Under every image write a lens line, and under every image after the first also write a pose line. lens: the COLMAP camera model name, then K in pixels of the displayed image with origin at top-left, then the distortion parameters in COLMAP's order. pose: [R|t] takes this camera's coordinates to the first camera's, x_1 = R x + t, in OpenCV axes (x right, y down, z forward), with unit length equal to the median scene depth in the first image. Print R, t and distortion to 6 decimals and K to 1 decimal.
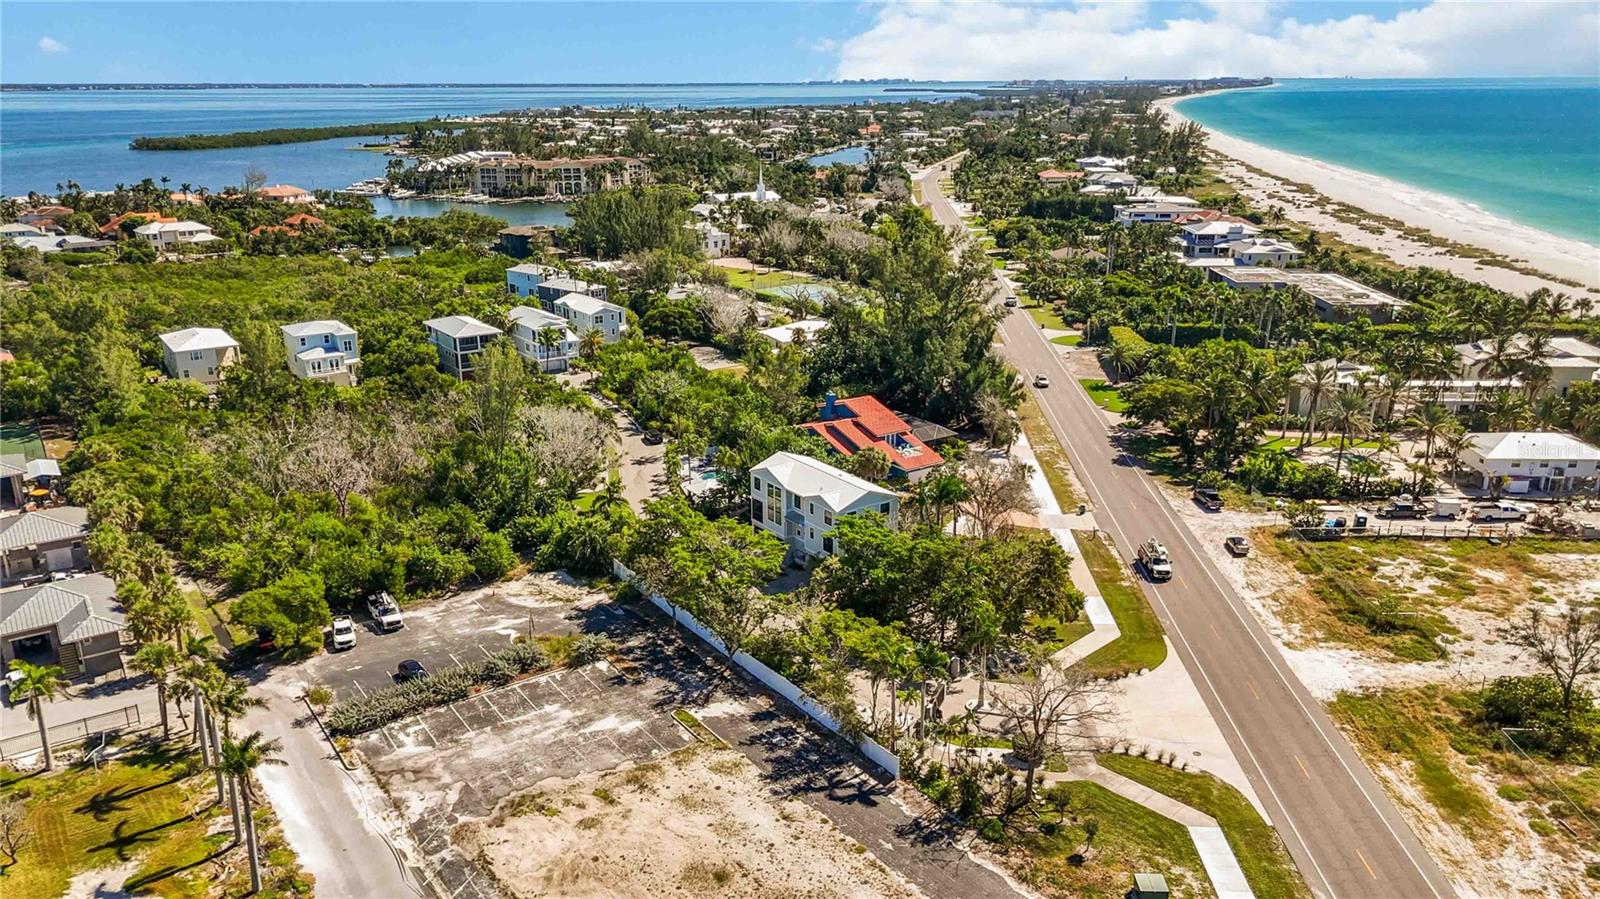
lens RADIAL K [[1178.3, 0, 798.8], [0, 1178.3, 444.1], [0, 0, 1]] dist [0.064745, -0.051174]
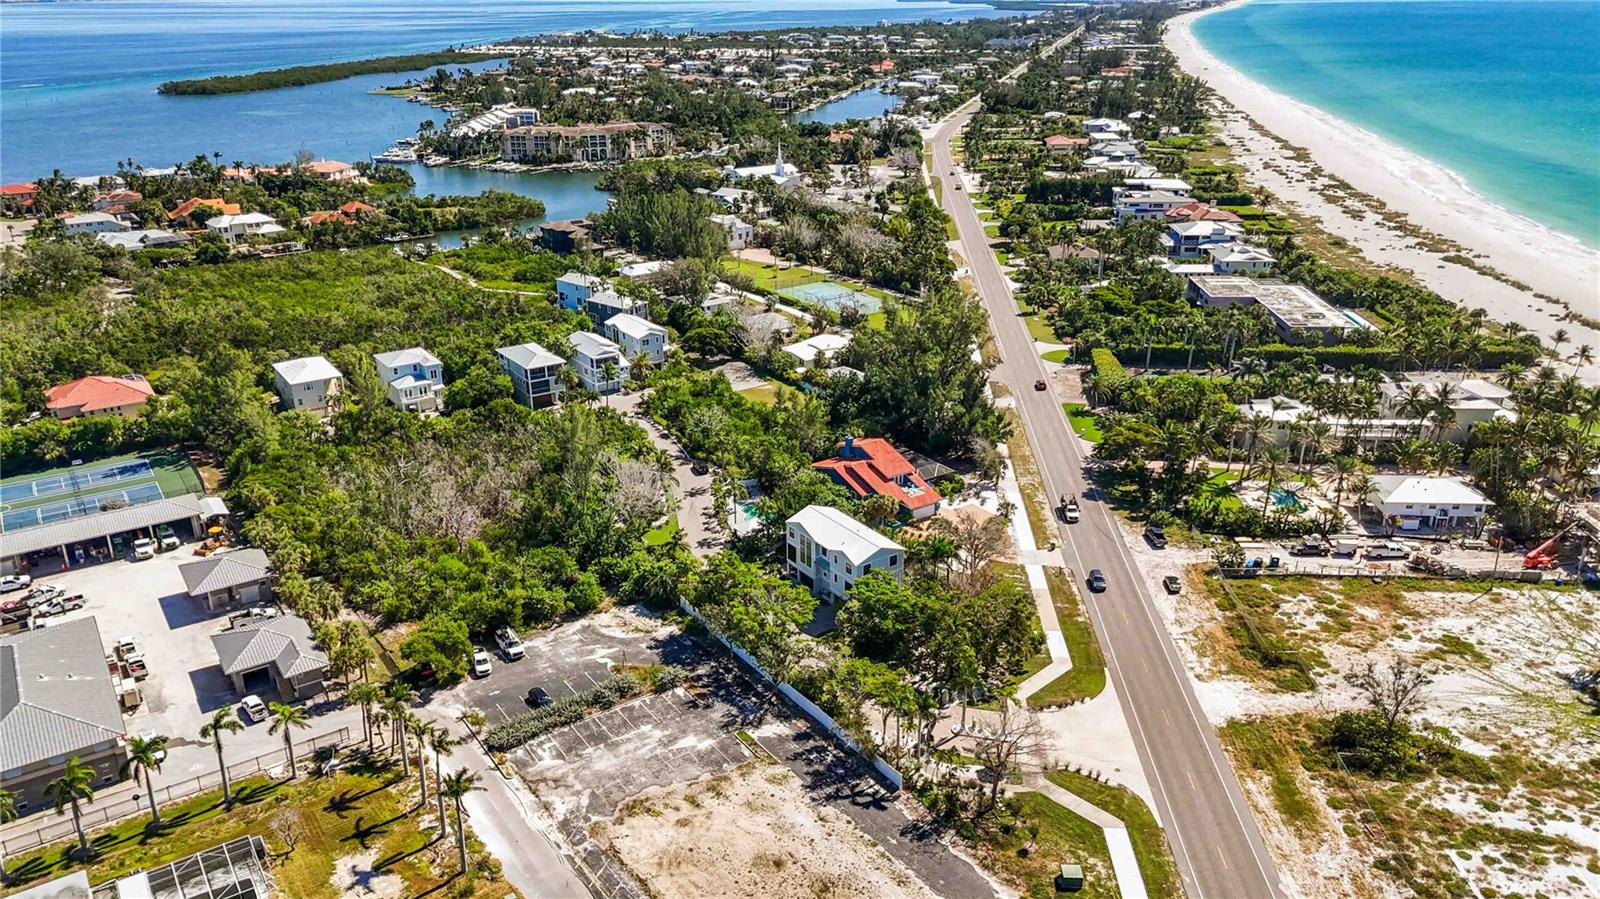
lens RADIAL K [[1178.3, 0, 798.8], [0, 1178.3, 444.1], [0, 0, 1]] dist [0.064745, -0.051174]
pose [[0.999956, 0.001267, -0.009319, -0.009761], [-0.000591, 0.997395, 0.072126, -0.089887], [0.009386, -0.072117, 0.997352, -0.146747]]
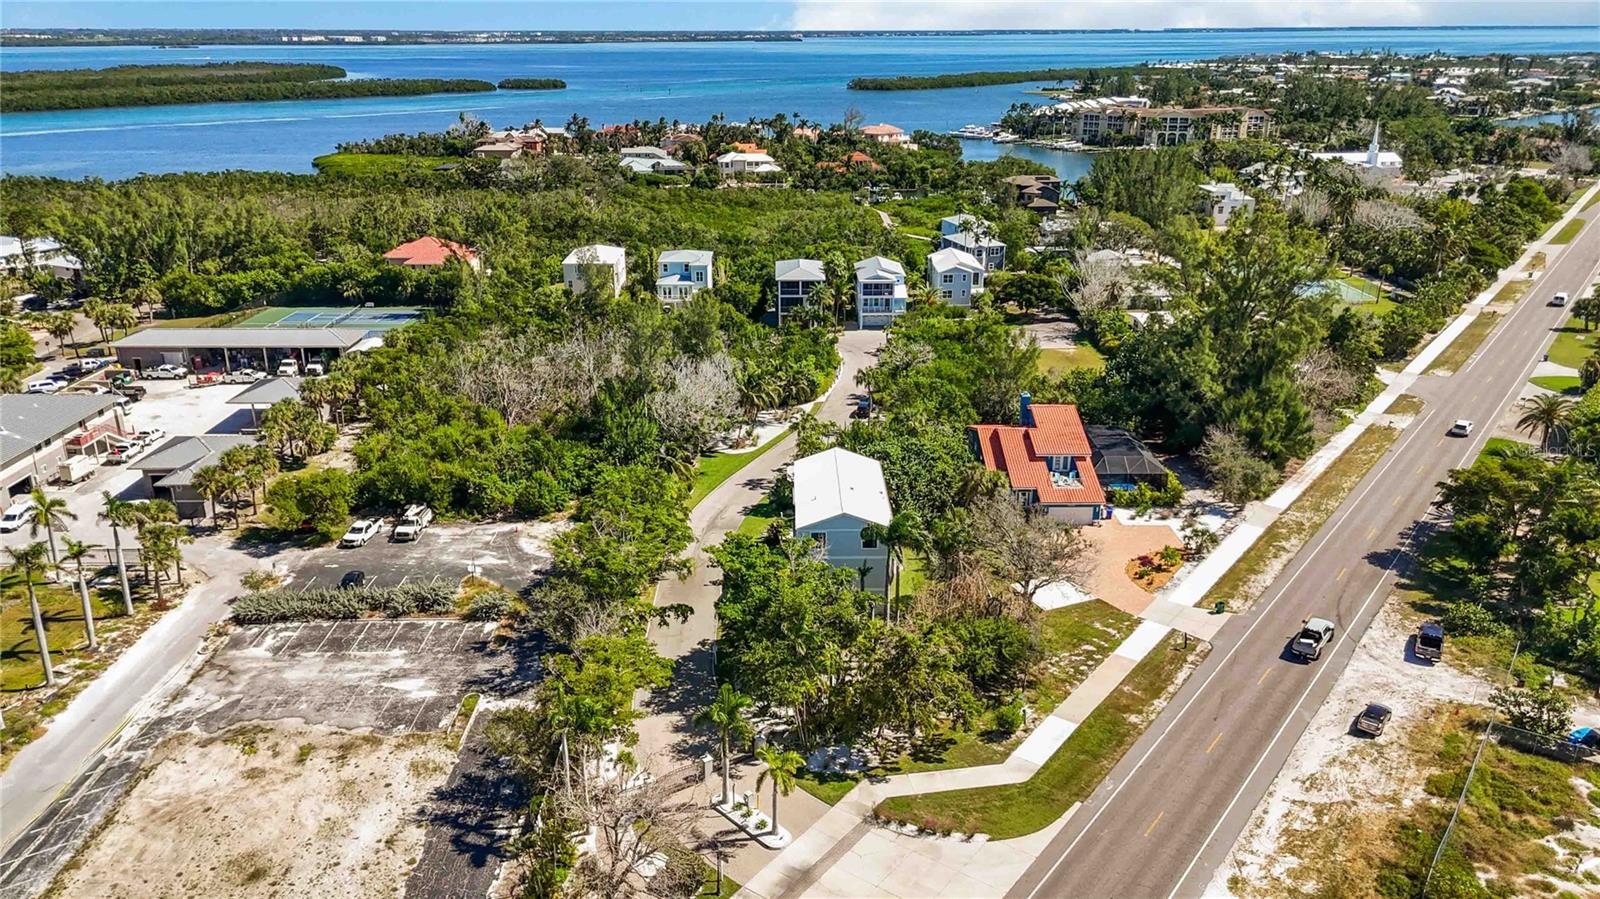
lens RADIAL K [[1178.3, 0, 798.8], [0, 1178.3, 444.1], [0, 0, 1]] dist [0.064745, -0.051174]
pose [[0.826068, 0.190206, -0.530503, 0.252056], [-0.167943, 0.981639, 0.090444, -0.042076], [0.537966, 0.014381, 0.842844, 0.155284]]
